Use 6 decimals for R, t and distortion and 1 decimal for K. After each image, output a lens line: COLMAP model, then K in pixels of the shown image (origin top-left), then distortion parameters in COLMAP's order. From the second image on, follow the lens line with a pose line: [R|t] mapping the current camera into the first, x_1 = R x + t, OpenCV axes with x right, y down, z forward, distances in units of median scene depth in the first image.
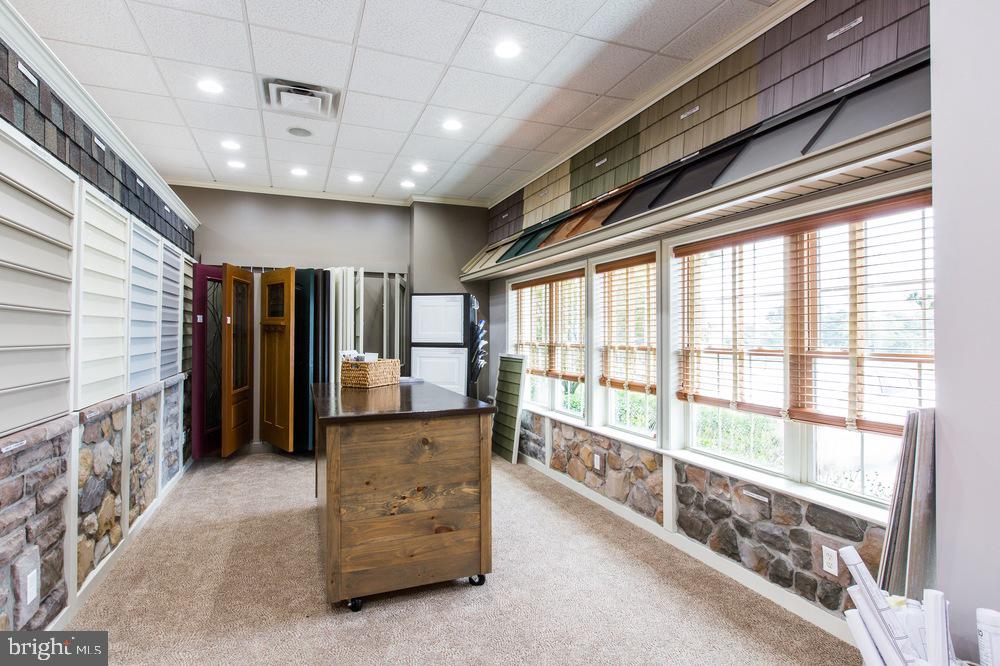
lens RADIAL K [[509.5, 0, 495.5], [0, 509.5, 329.2], [0, 0, 1]] dist [0.002705, 0.000115]
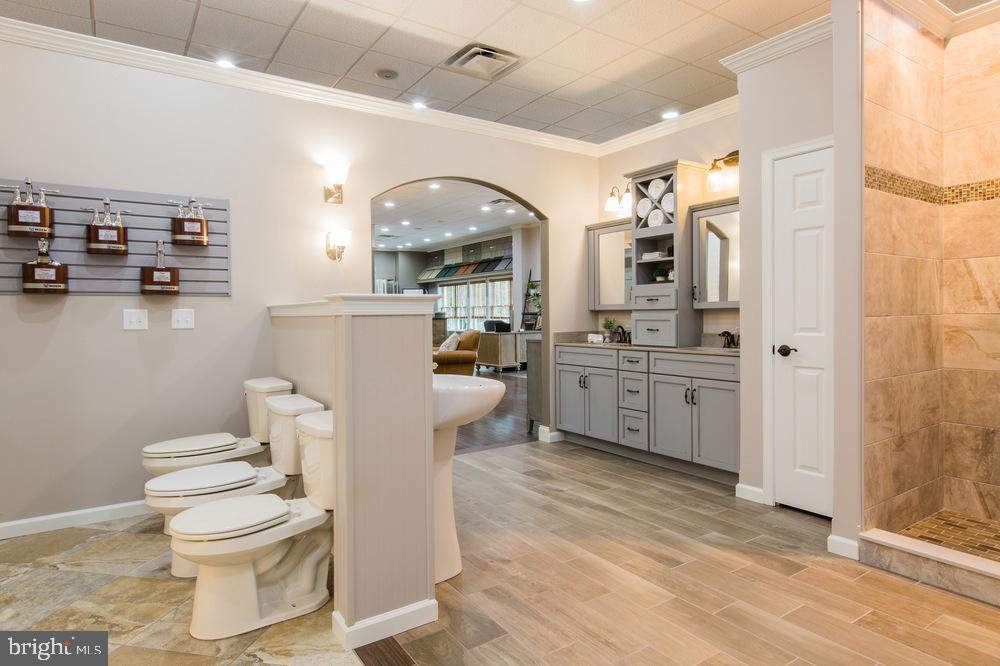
lens RADIAL K [[572.6, 0, 491.0], [0, 572.6, 326.5], [0, 0, 1]] dist [-0.002612, 0.000423]
pose [[0.977755, -0.017826, 0.208991, -0.394963], [0.010678, 0.999320, 0.035282, 0.030061], [-0.209478, -0.032266, 0.977281, -2.330347]]
